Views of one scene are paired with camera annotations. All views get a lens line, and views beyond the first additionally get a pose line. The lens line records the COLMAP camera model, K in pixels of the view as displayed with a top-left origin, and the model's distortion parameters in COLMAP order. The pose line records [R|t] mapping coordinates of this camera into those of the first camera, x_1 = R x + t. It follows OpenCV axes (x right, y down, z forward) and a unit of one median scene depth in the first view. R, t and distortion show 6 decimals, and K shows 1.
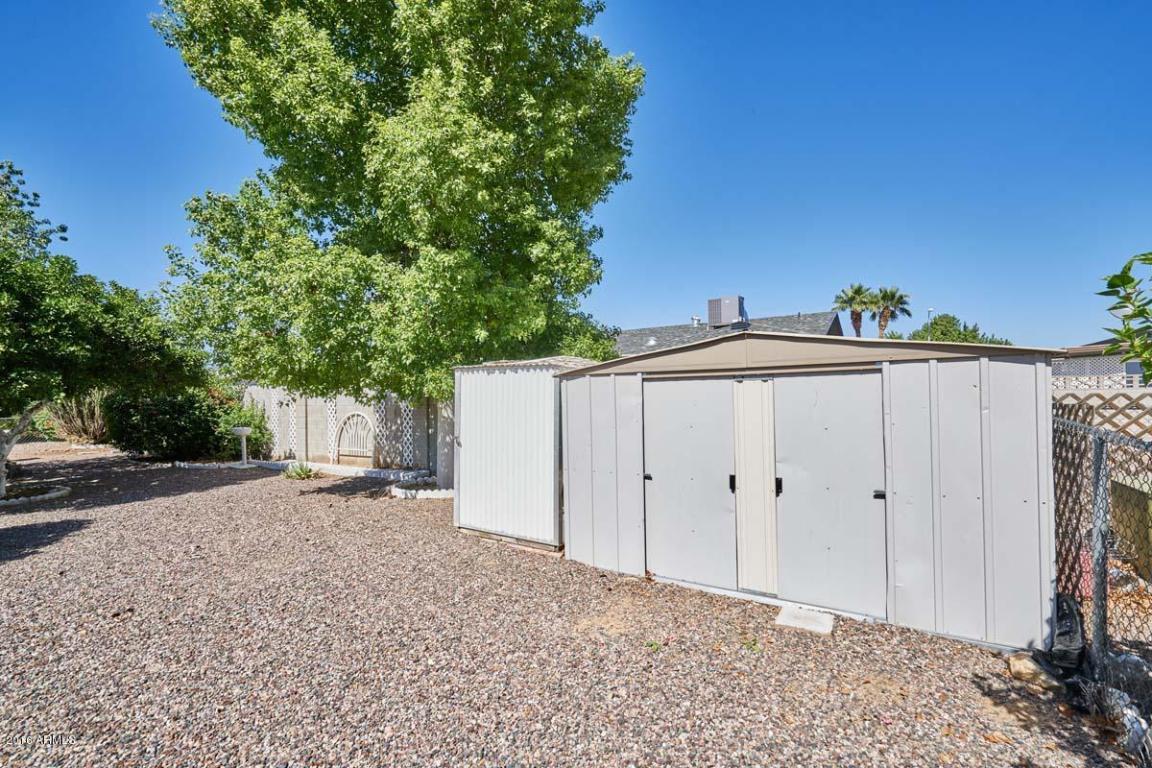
lens RADIAL K [[509.8, 0, 575.6], [0, 509.8, 401.1], [0, 0, 1]] dist [-0.000256, 0.000447]
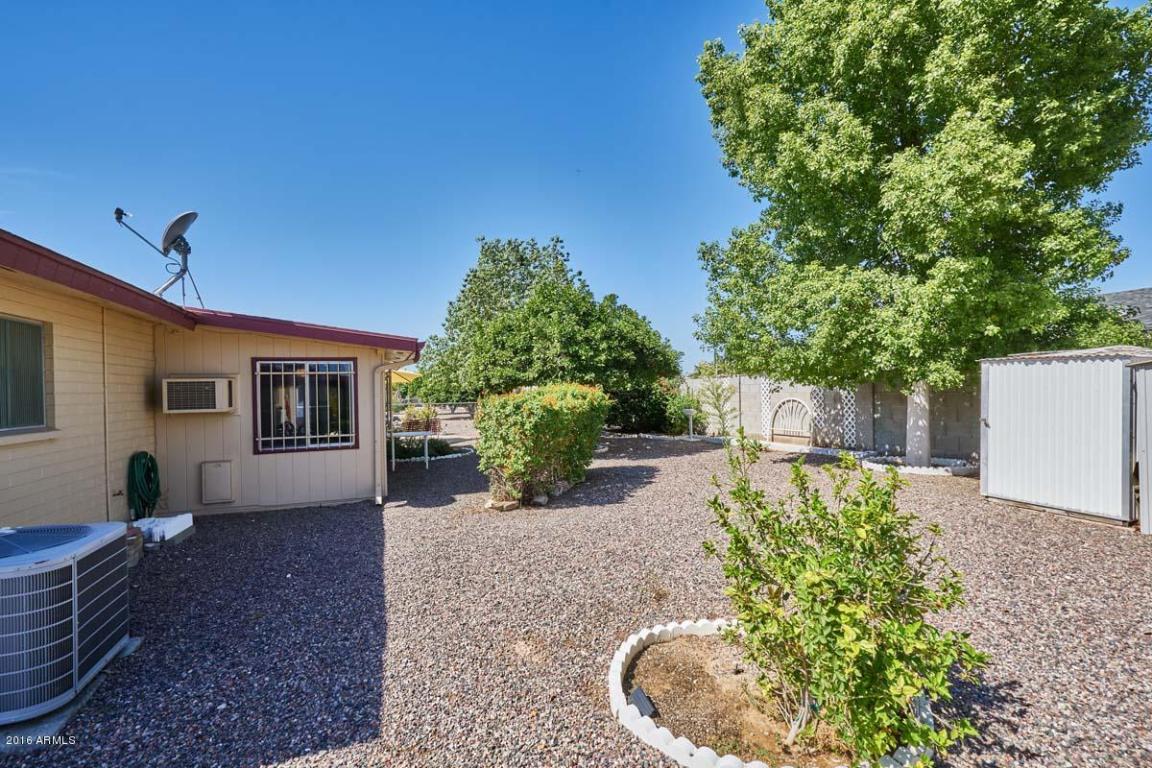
lens RADIAL K [[513.0, 0, 579.3], [0, 513.0, 391.5], [0, 0, 1]] dist [-0.001480, 0.000324]
pose [[0.816756, 0.001256, -0.576982, -0.264355], [0.002357, 0.999982, 0.005513, -0.002029], [0.576979, -0.005863, 0.816738, -0.419365]]
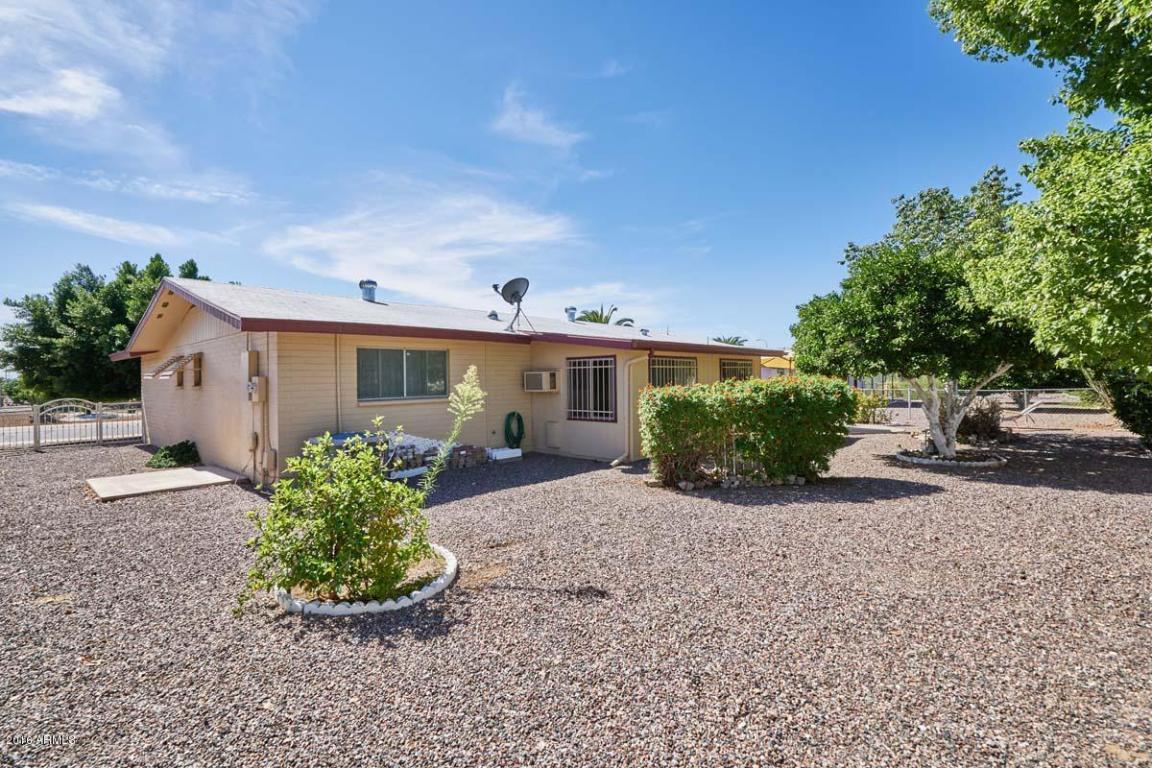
lens RADIAL K [[513.4, 0, 576.0], [0, 513.4, 384.0], [0, 0, 1]] dist [-0.003063, -0.000208]
pose [[-0.141679, 0.025908, -0.989574, 0.268696], [0.003771, 0.999664, 0.025632, -0.028957], [0.989905, -0.000100, -0.141729, 0.412706]]
